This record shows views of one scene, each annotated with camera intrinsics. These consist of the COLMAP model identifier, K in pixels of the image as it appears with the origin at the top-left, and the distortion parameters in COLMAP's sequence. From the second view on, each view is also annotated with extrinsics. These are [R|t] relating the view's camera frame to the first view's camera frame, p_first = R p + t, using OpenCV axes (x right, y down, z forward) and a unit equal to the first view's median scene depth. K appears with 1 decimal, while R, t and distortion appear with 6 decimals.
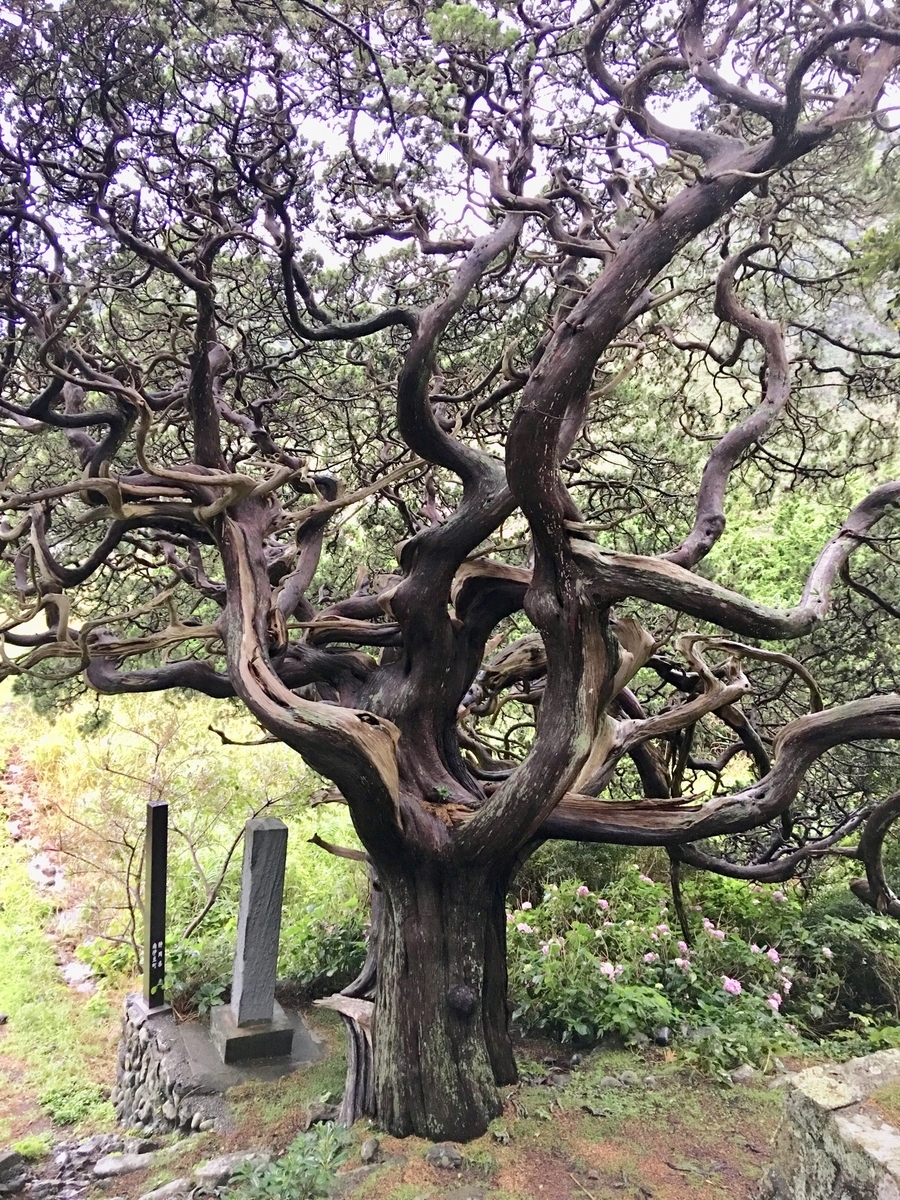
lens RADIAL K [[1013.6, 0, 450.0], [0, 1013.6, 600.0], [0, 0, 1]] dist [0.133497, -0.175829]
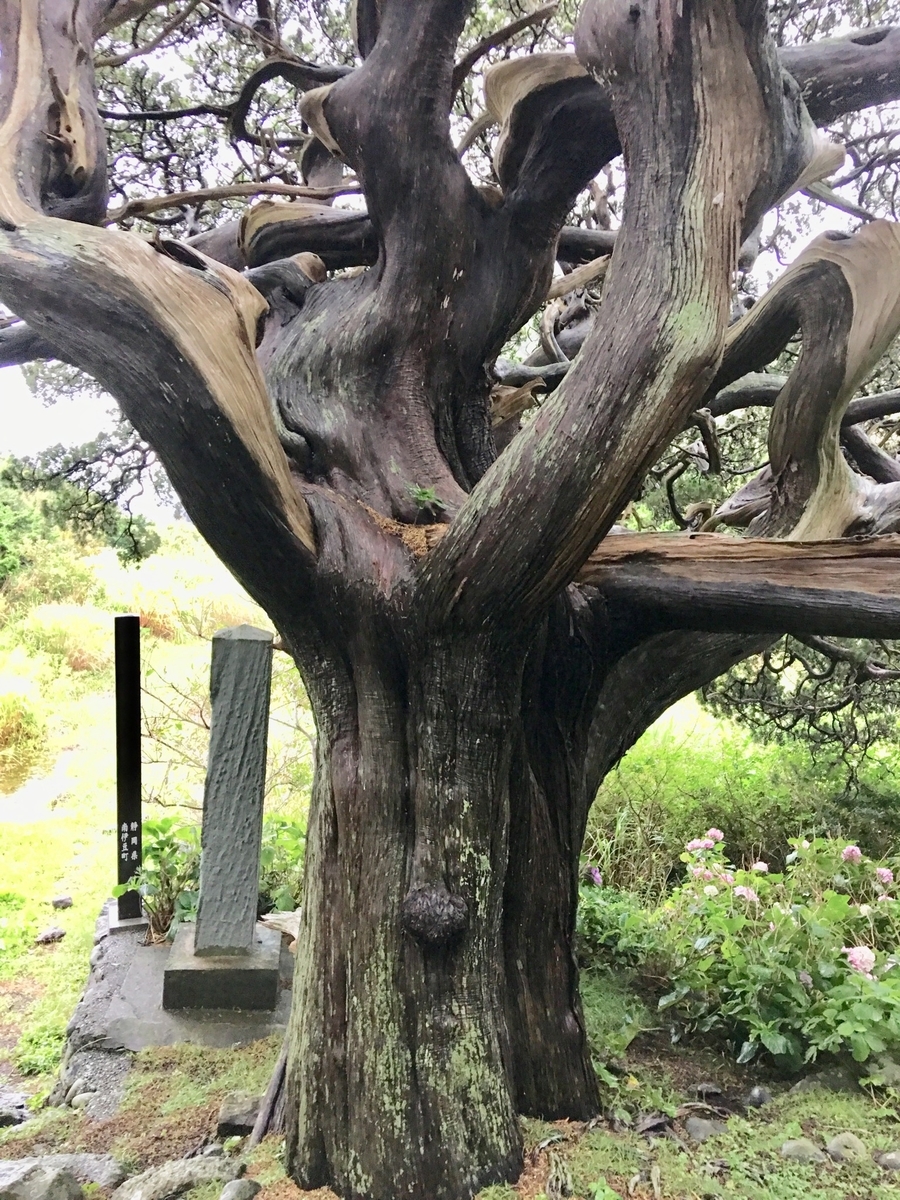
lens RADIAL K [[1013.6, 0, 450.0], [0, 1013.6, 600.0], [0, 0, 1]] dist [0.133497, -0.175829]
pose [[0.952191, 0.014694, -0.305150, 0.152915], [-0.017632, 0.999821, -0.006876, 0.237882], [0.304994, 0.011928, 0.952280, 0.535752]]
